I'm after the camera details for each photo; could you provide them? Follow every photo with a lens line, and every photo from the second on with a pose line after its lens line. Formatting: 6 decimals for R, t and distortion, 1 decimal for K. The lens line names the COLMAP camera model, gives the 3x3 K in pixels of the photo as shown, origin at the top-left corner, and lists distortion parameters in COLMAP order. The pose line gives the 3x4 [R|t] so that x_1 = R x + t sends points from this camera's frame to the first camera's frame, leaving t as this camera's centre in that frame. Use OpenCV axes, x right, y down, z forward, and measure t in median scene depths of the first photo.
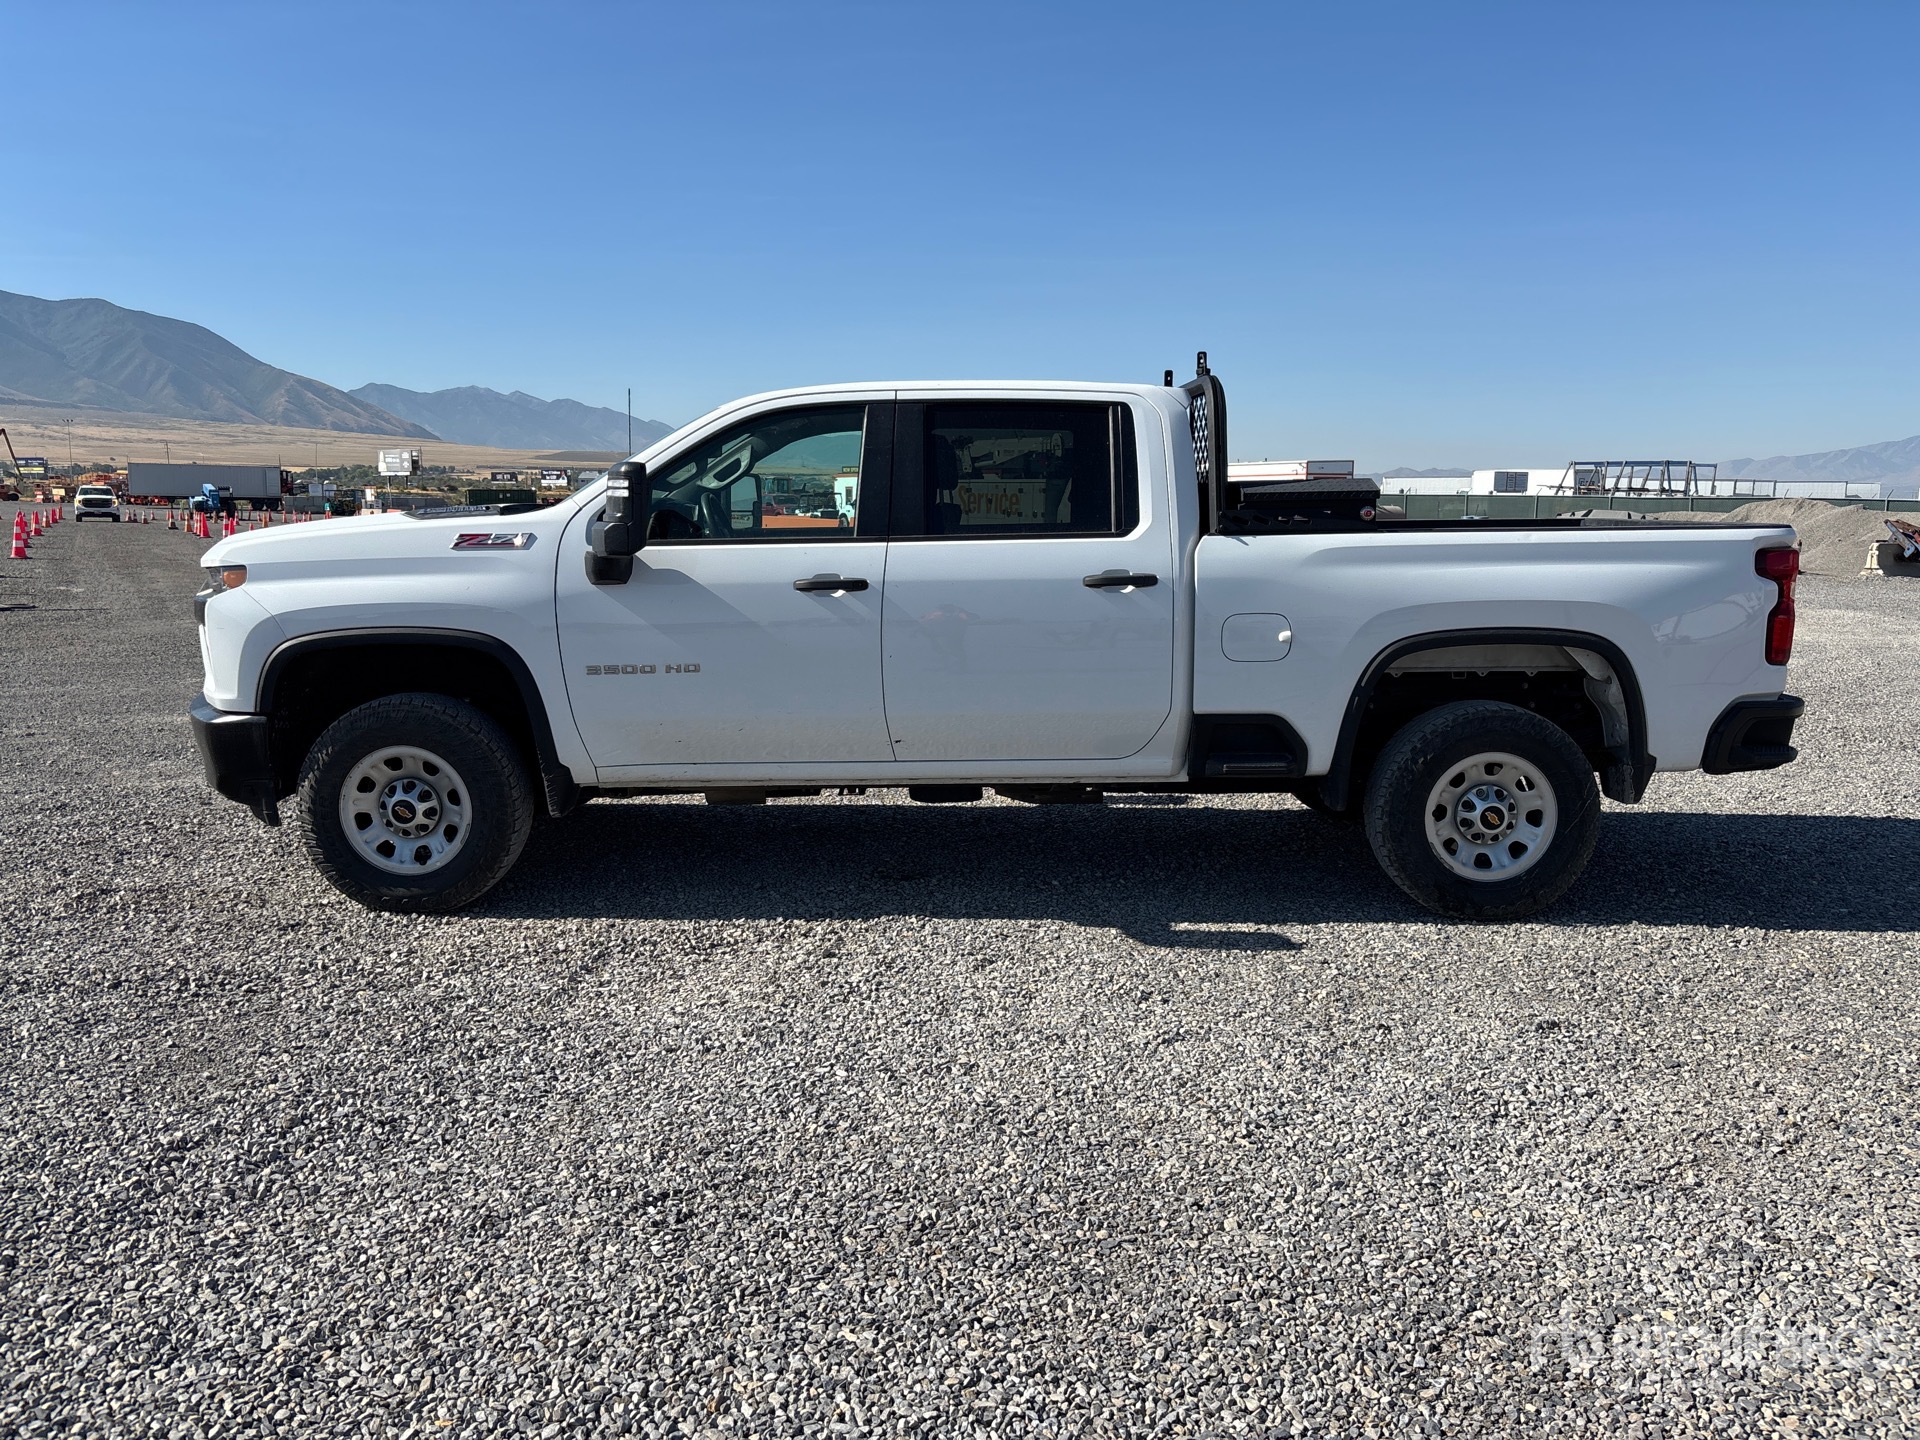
lens RADIAL K [[1569.6, 0, 960.0], [0, 1569.6, 720.0], [0, 0, 1]] dist [0.016461, -0.008186]
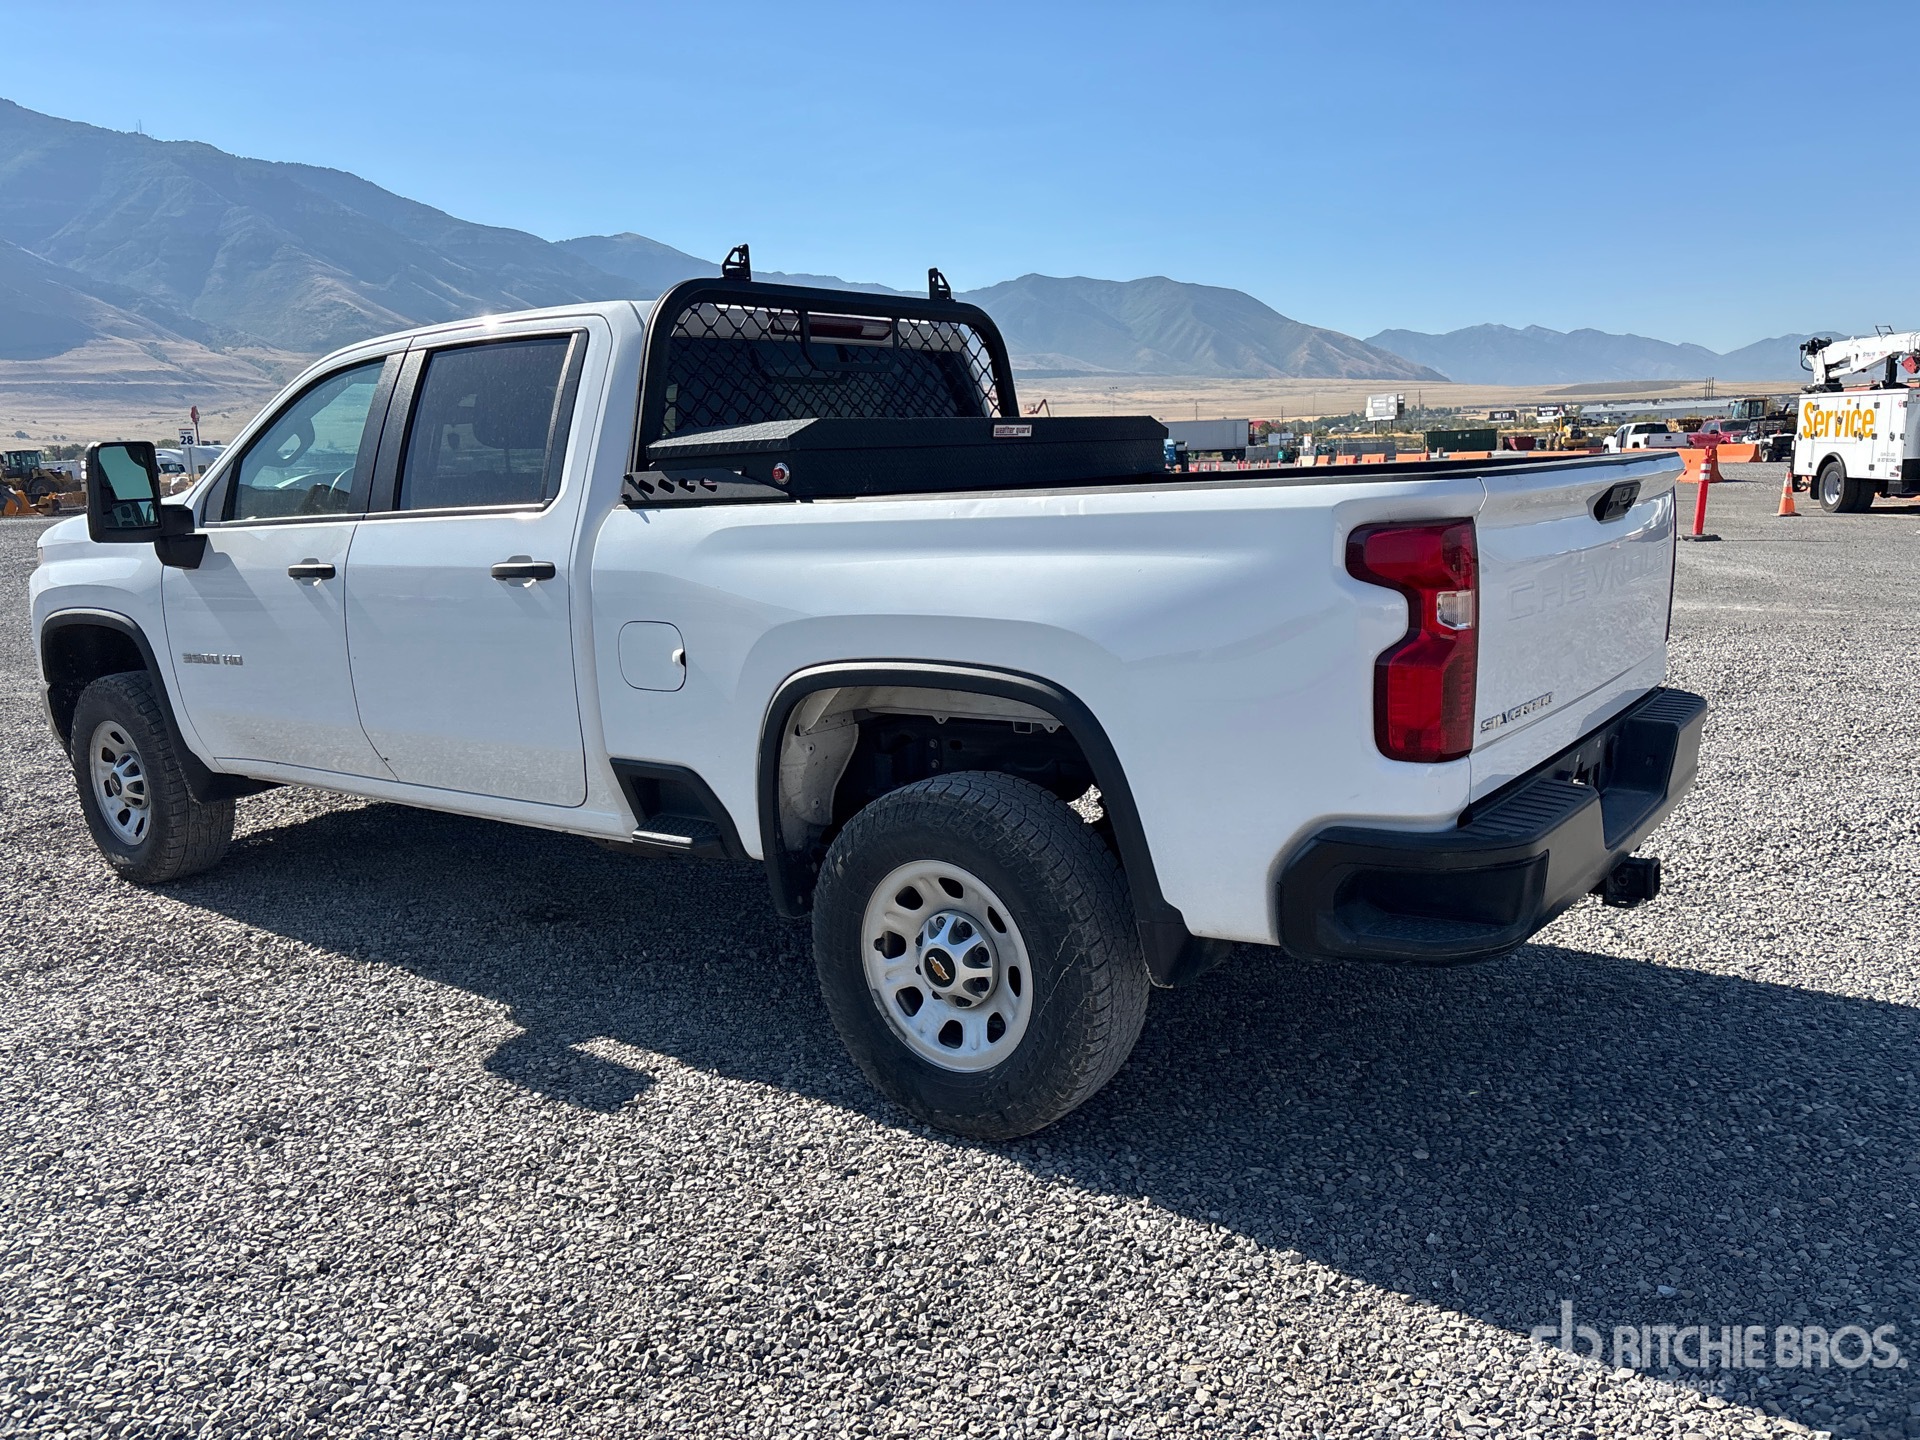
lens RADIAL K [[1535.1, 0, 921.6], [0, 1535.1, 724.3], [0, 0, 1]] dist [0.031106, -0.009340]
pose [[0.772136, 0.072981, -0.631253, 0.698714], [-0.045948, 0.997195, 0.059086, -0.066023], [0.633794, -0.016618, 0.773323, 0.535841]]
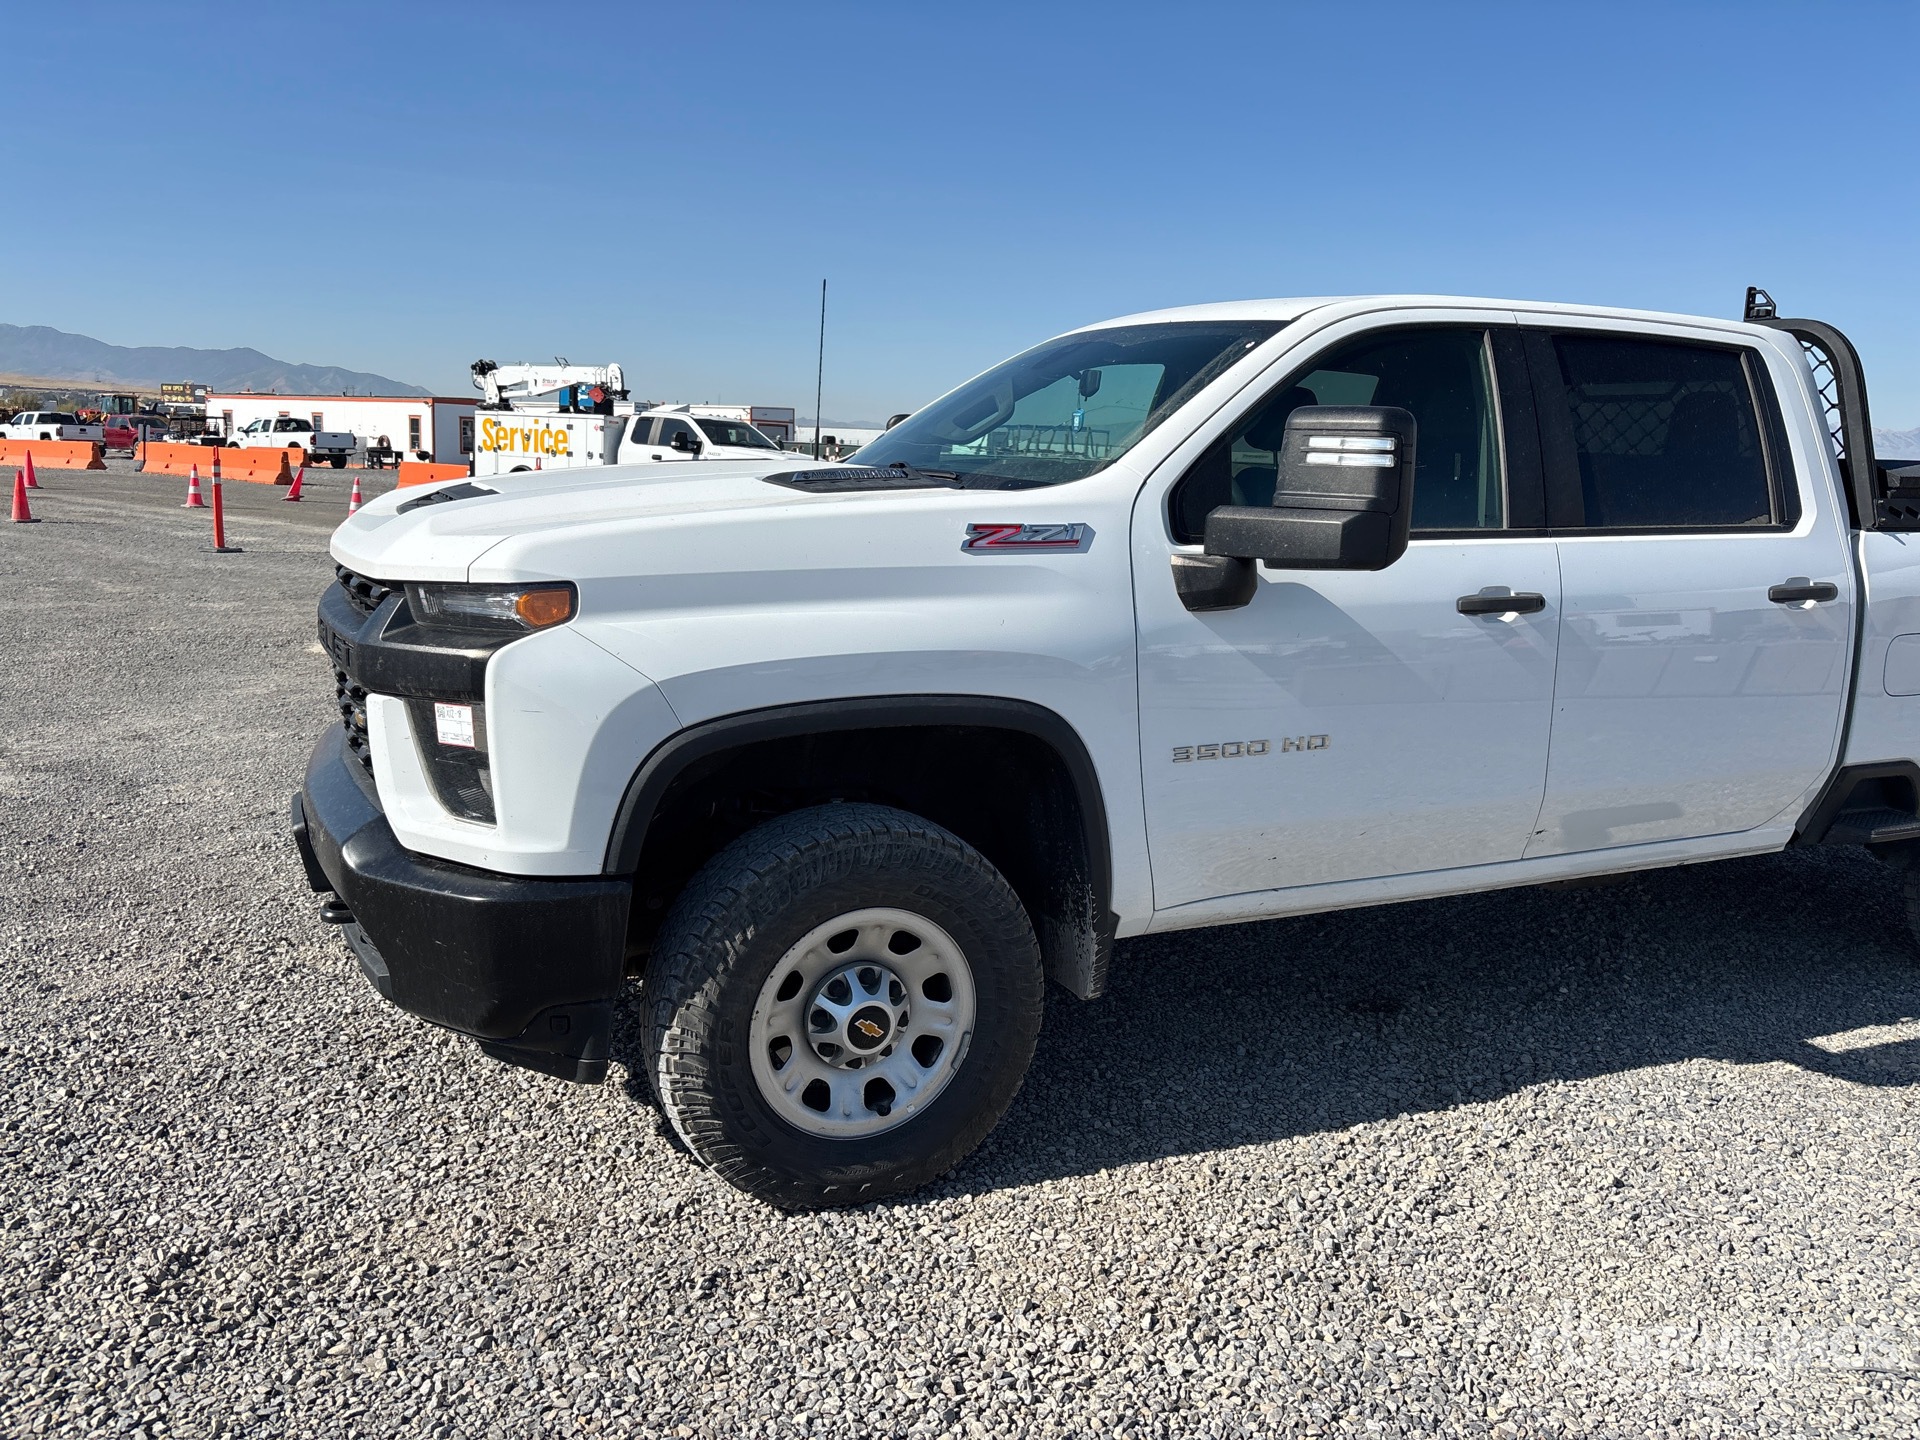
lens RADIAL K [[1500.3, 0, 971.6], [0, 1500.3, 713.8], [0, 0, 1]] dist [0.142852, -0.300506]
pose [[0.904793, -0.046483, 0.423307, -0.531865], [0.029239, 0.998460, 0.047144, -0.074103], [-0.424847, -0.030278, 0.904759, 0.501985]]
